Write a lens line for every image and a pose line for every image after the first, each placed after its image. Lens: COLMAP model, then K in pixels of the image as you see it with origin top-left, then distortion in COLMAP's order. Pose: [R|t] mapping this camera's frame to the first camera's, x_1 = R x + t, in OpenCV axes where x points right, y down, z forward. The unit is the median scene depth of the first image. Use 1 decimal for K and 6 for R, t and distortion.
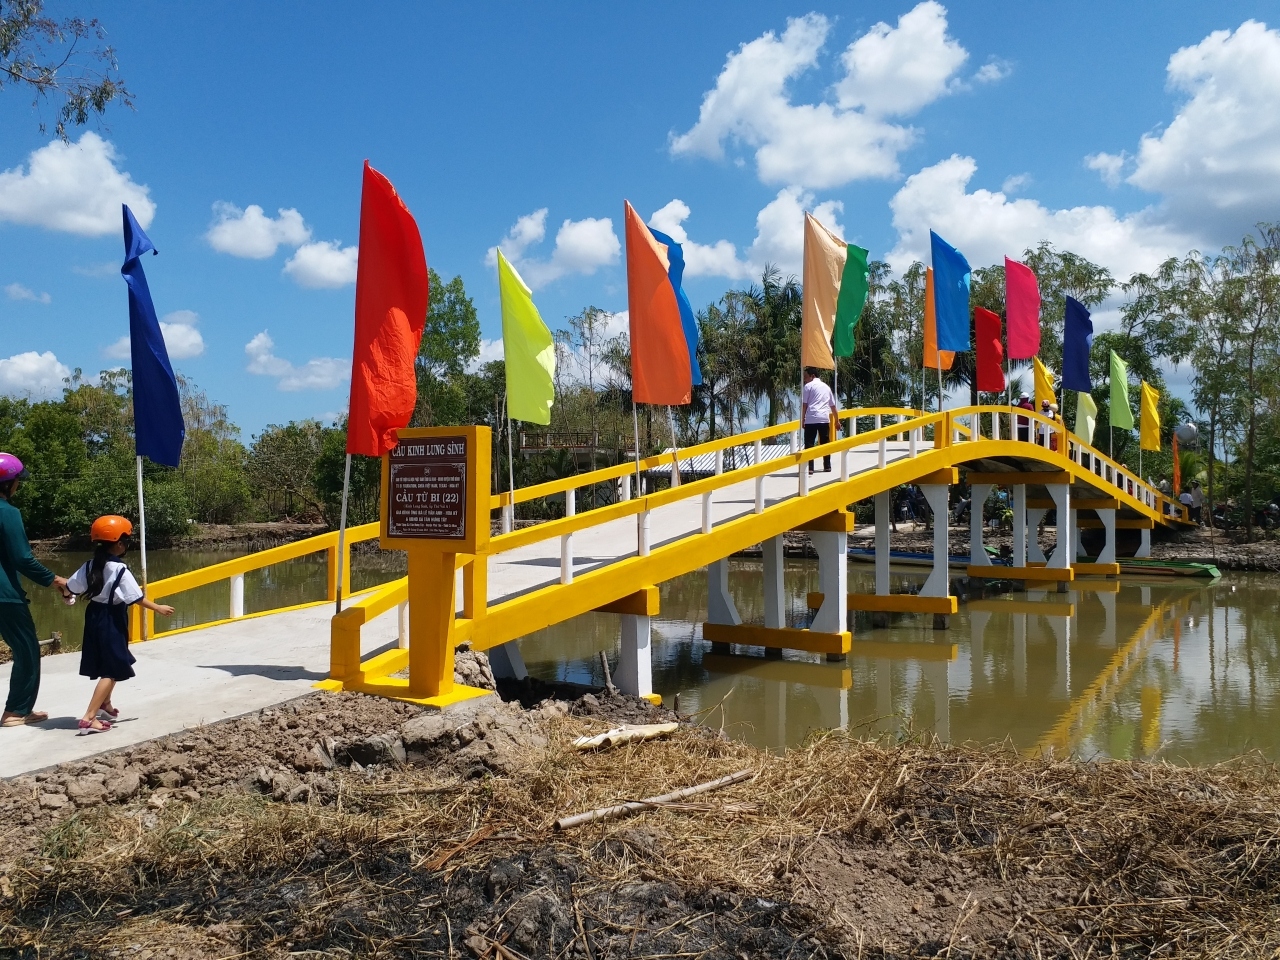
lens RADIAL K [[997.5, 0, 640.0], [0, 997.5, 480.0], [0, 0, 1]] dist [0.044527, -0.003218]
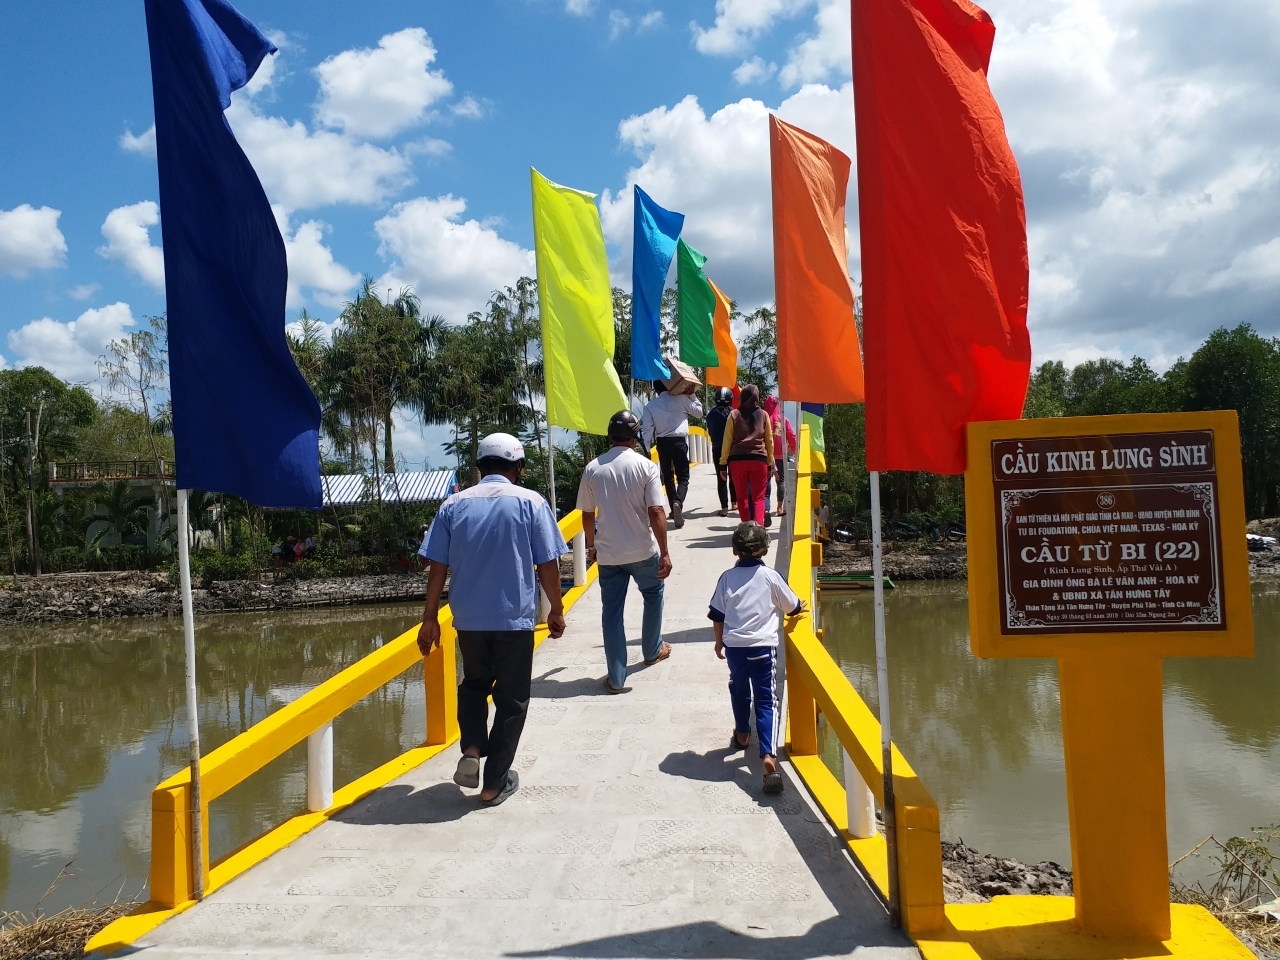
lens RADIAL K [[1009.0, 0, 646.8], [0, 1009.0, 504.5], [0, 0, 1]] dist [0.029412, -0.009437]
pose [[0.884697, -0.026840, 0.465393, -0.660208], [0.029132, 0.999573, 0.002269, -0.014781], [-0.465255, 0.011550, 0.885101, 0.646453]]
